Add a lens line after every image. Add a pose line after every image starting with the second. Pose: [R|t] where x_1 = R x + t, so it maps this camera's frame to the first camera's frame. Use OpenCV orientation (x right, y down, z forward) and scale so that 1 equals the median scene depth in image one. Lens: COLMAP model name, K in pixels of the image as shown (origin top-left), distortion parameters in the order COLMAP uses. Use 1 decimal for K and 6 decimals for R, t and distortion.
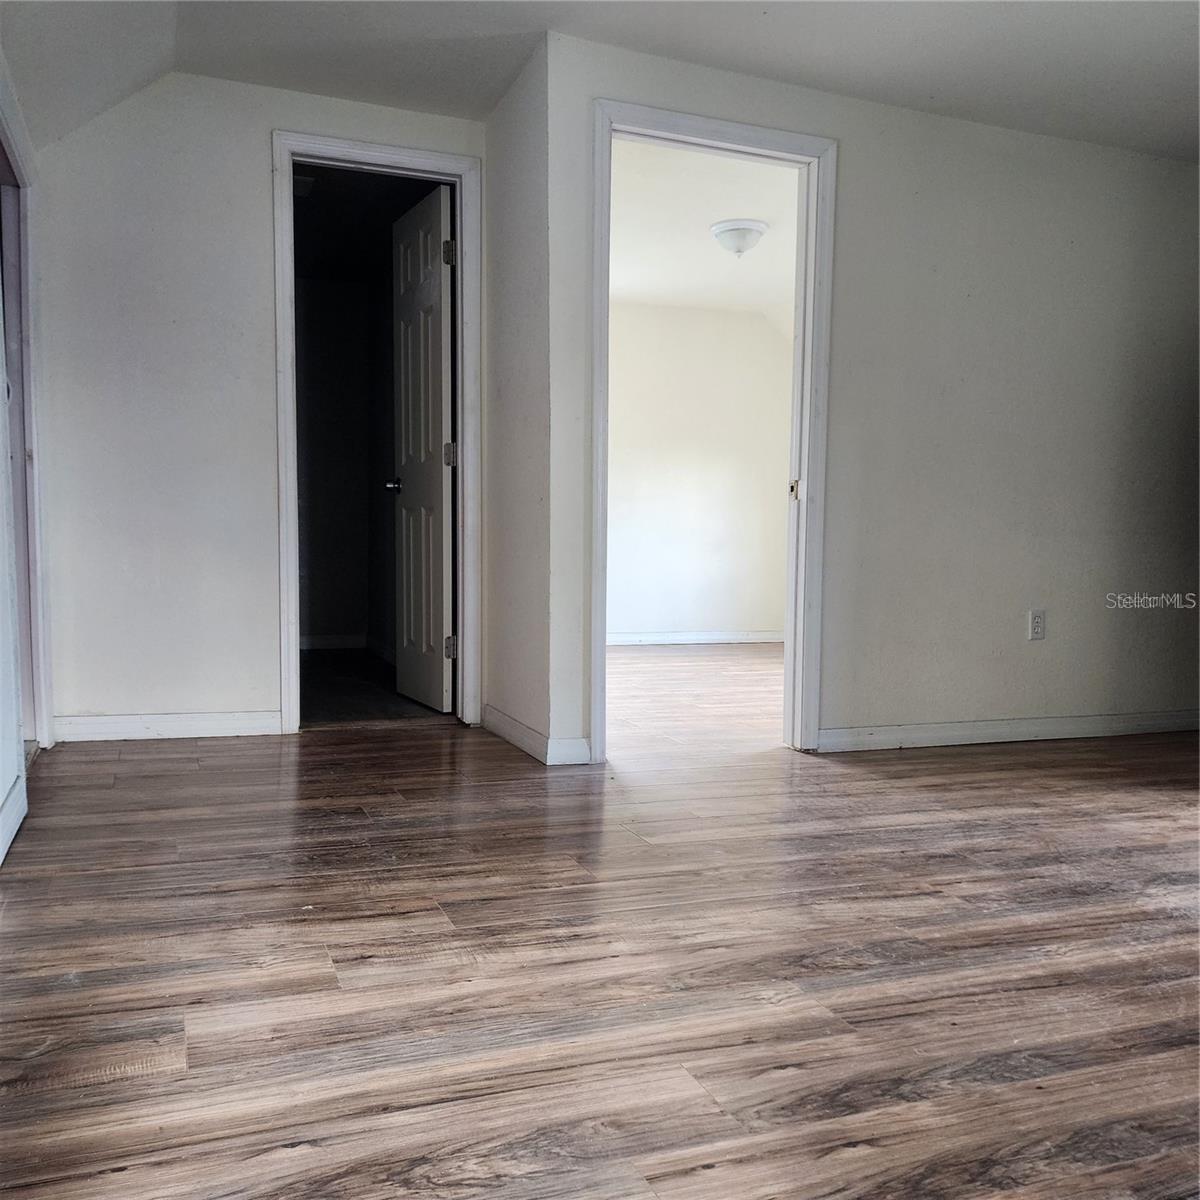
lens RADIAL K [[1076.5, 0, 583.4], [0, 1076.5, 607.4], [0, 0, 1]] dist [0.020674, 0.000869]
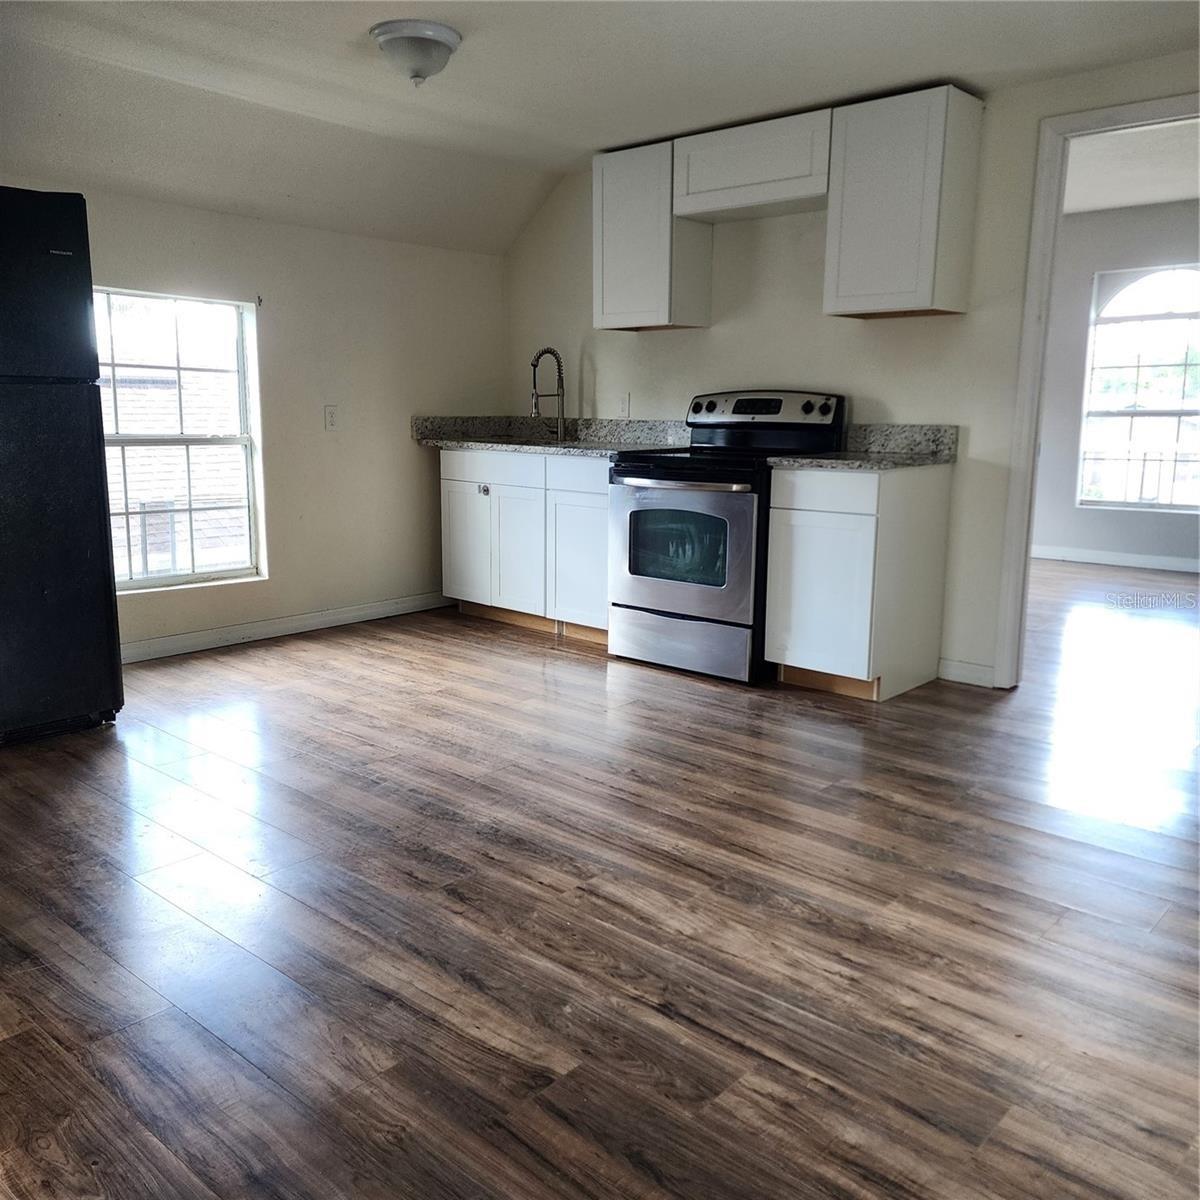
lens RADIAL K [[1073.5, 0, 607.5], [0, 1073.5, 596.1], [0, 0, 1]] dist [0.097213, -0.113418]
pose [[-0.456649, -0.193107, 0.868436, -0.557330], [0.035972, 0.971352, 0.234907, -0.269681], [-0.888920, 0.138510, -0.436620, 1.378521]]
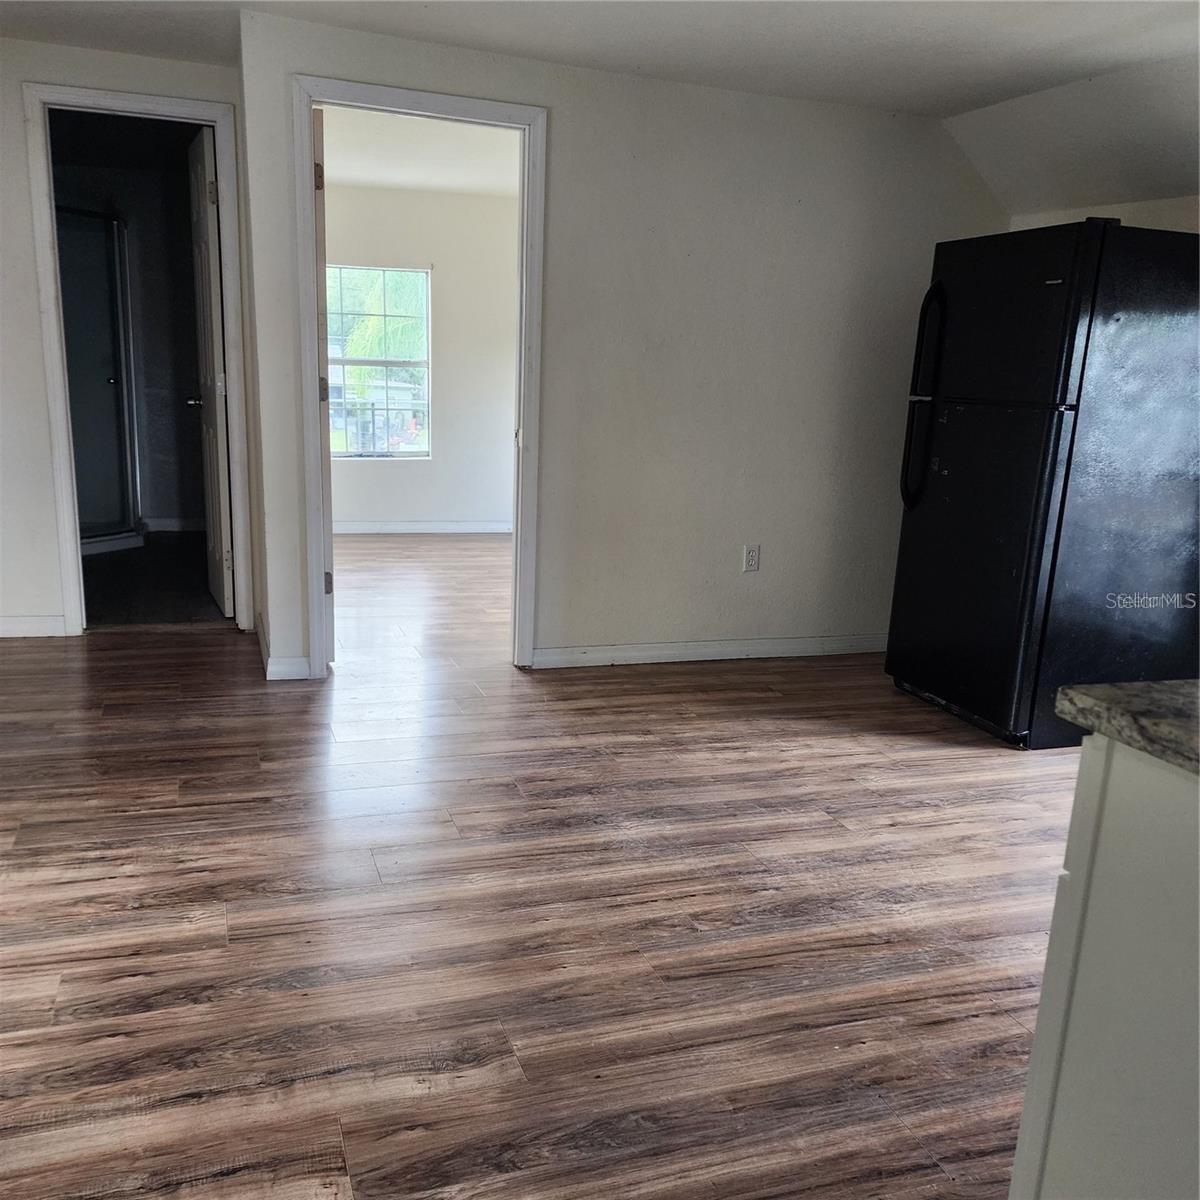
lens RADIAL K [[1073.5, 0, 607.5], [0, 1073.5, 596.1], [0, 0, 1]] dist [0.097213, -0.113418]
pose [[0.999274, 0.031709, -0.021134, 0.521948], [-0.028301, 0.988937, 0.145613, -0.181359], [0.025517, -0.144909, 0.989116, -0.199532]]
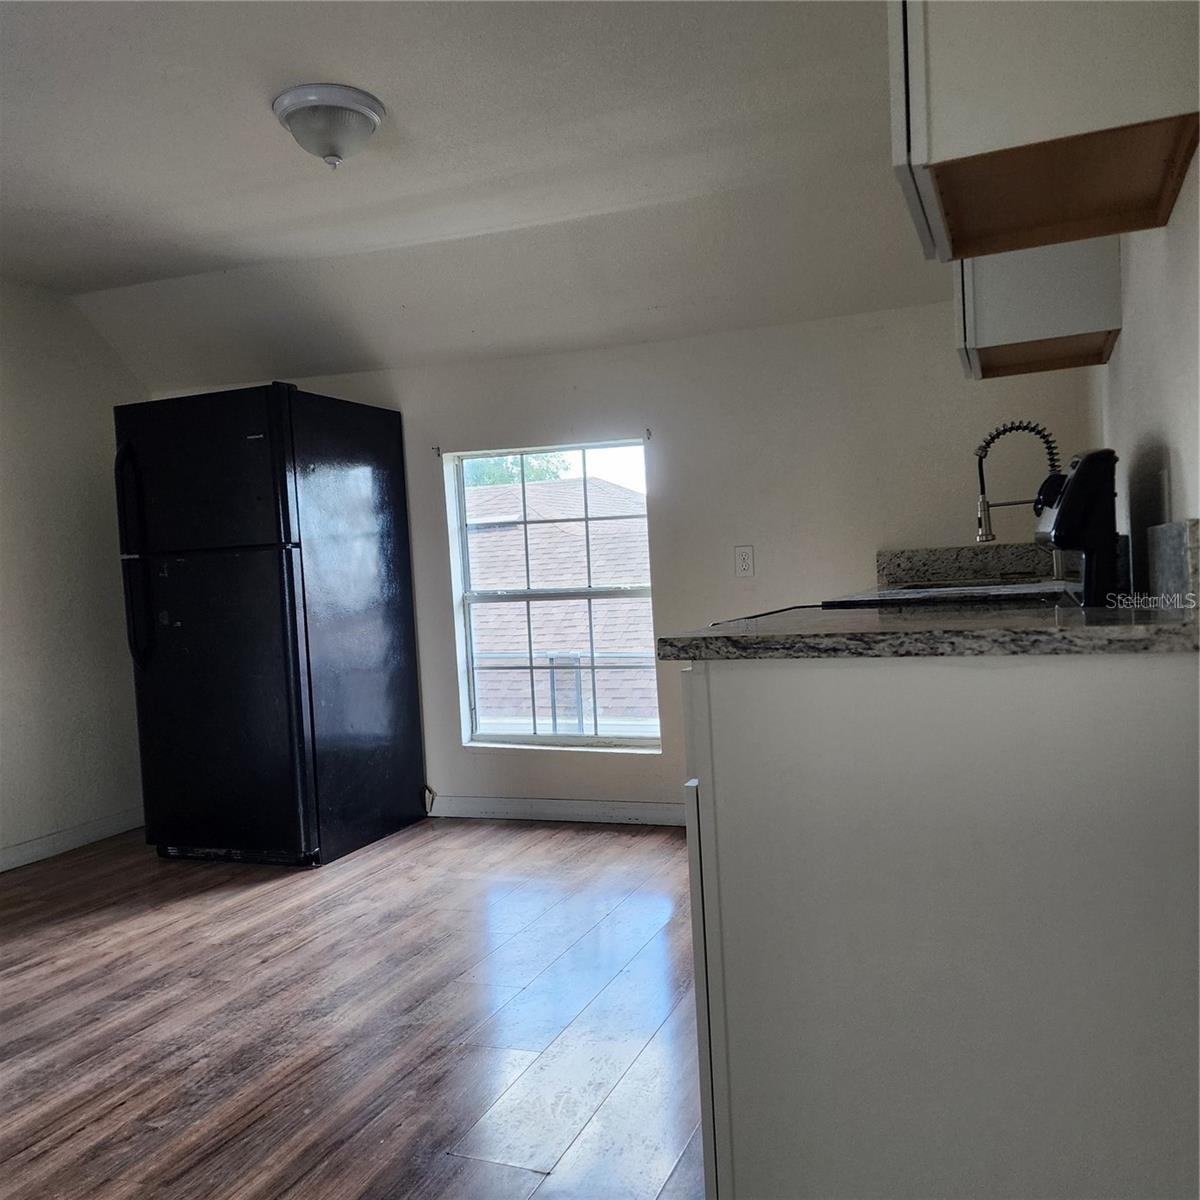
lens RADIAL K [[1076.5, 0, 583.4], [0, 1076.5, 607.4], [0, 0, 1]] dist [0.020674, 0.000869]
pose [[0.696108, -0.096929, 0.711364, 0.251238], [0.126274, 0.991928, 0.011592, -0.106751], [-0.706745, 0.081758, 0.702728, -0.124497]]
